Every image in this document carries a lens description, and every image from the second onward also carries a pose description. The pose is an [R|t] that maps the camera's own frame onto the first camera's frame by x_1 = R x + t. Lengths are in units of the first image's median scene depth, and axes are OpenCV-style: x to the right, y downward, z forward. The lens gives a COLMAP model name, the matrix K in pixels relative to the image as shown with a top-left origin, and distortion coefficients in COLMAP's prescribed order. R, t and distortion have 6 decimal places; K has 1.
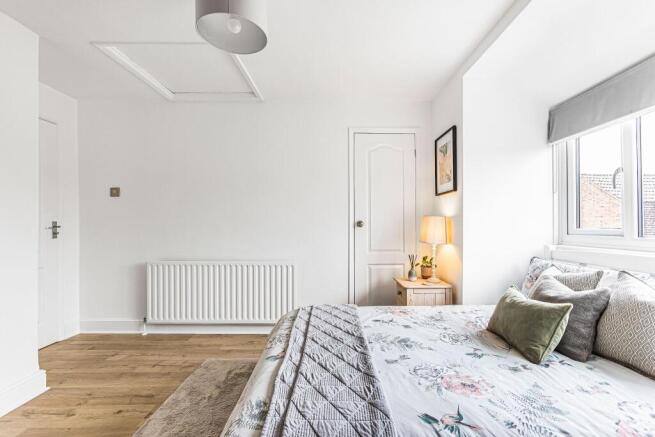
lens RADIAL K [[298.0, 0, 328.7], [0, 298.0, 221.4], [0, 0, 1]] dist [0.000293, 0.004469]
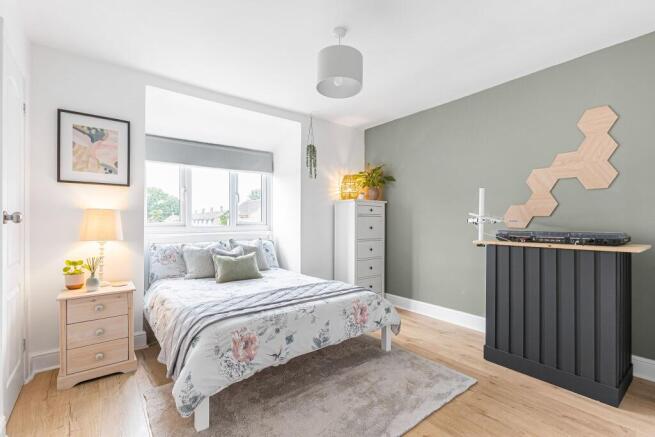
lens RADIAL K [[298.0, 0, 330.4], [0, 298.0, 222.9], [0, 0, 1]] dist [0.000293, 0.004469]
pose [[-0.615250, 0.004349, 0.788320, -1.047358], [-0.005662, 0.999935, -0.009935, 0.037796], [-0.788312, -0.010576, -0.615185, 1.416723]]
